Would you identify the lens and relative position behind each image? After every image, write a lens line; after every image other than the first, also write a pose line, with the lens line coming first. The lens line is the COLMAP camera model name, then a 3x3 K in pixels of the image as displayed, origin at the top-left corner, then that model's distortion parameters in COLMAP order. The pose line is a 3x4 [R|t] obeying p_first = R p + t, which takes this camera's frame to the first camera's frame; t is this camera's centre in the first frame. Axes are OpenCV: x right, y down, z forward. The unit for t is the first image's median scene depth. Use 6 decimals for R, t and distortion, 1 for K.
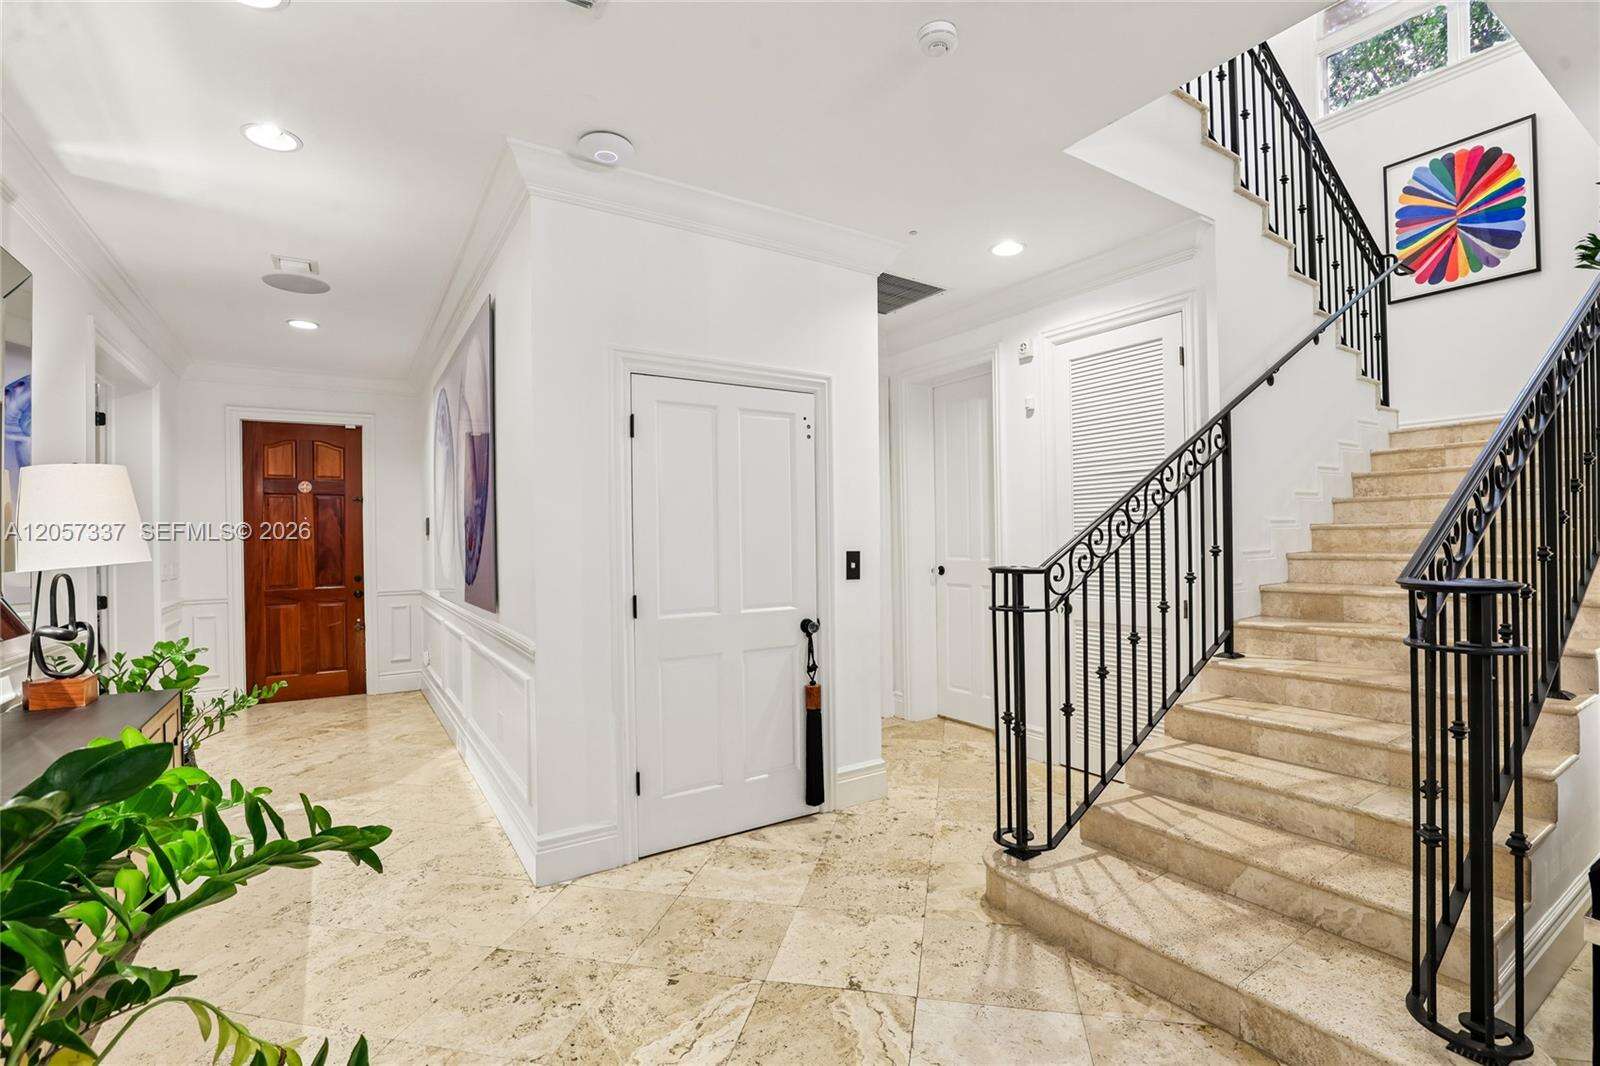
lens RADIAL K [[735.8, 0, 804.2], [0, 735.8, 539.1], [0, 0, 1]] dist [-0.028150, 0.003061]
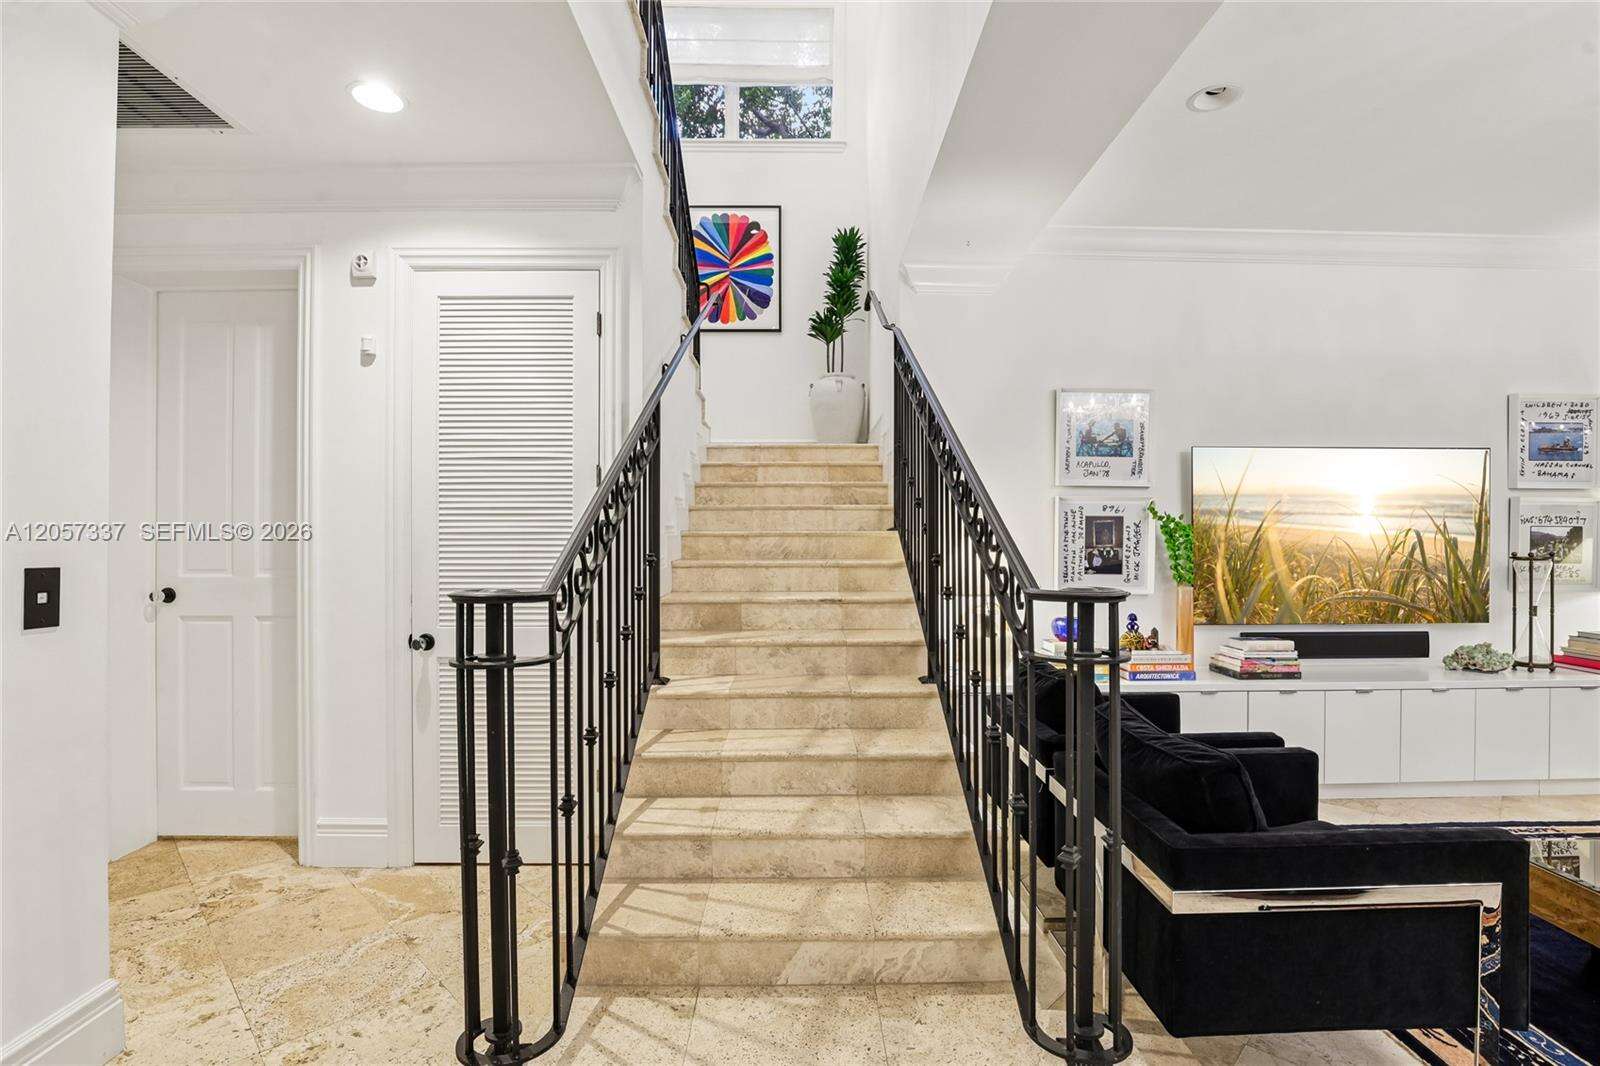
lens RADIAL K [[735.8, 0, 746.9], [0, 735.8, 533.6], [0, 0, 1]] dist [-0.028150, 0.003061]
pose [[0.535652, 0.016941, 0.844269, -0.084522], [-0.005259, 0.999846, -0.016726, -0.000767], [-0.844423, 0.004519, 0.535659, 0.386813]]
